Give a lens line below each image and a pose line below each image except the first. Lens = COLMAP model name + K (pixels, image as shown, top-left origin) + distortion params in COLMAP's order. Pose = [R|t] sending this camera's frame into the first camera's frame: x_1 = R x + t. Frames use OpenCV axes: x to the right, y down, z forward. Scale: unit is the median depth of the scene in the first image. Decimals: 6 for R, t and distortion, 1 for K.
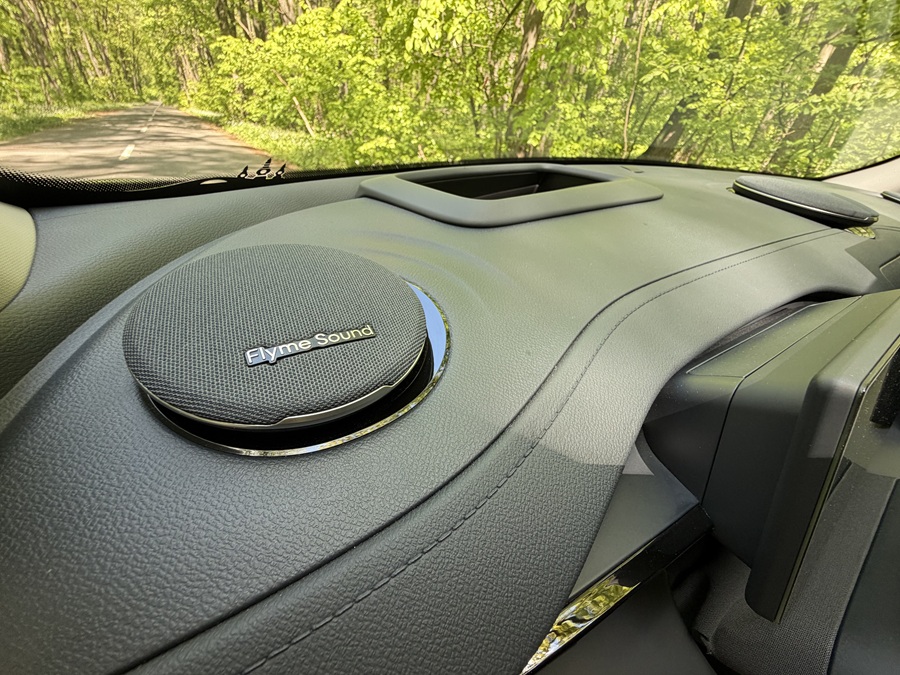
lens RADIAL K [[363.6, 0, 443.9], [0, 363.6, 334.6], [0, 0, 1]] dist [0.001322, 0.001048]
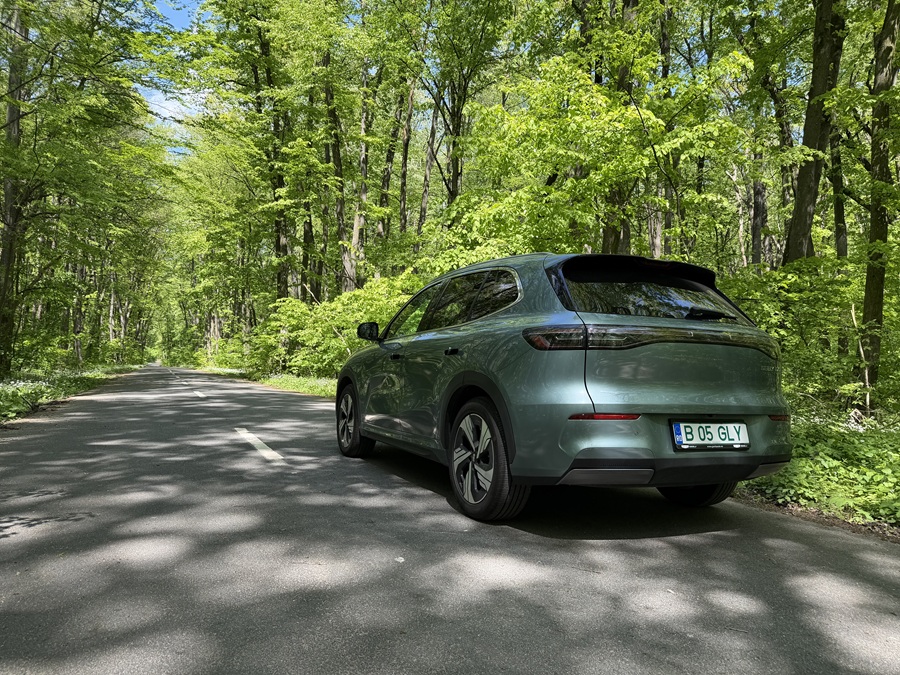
lens RADIAL K [[647.3, 0, 450.0], [0, 647.3, 338.7], [0, 0, 1]] dist [0.047501, -0.016969]
pose [[0.988471, -0.042750, -0.145253, 0.049695], [-0.044779, 0.833866, -0.550148, 0.127490], [0.144640, 0.550309, 0.822338, -0.186386]]
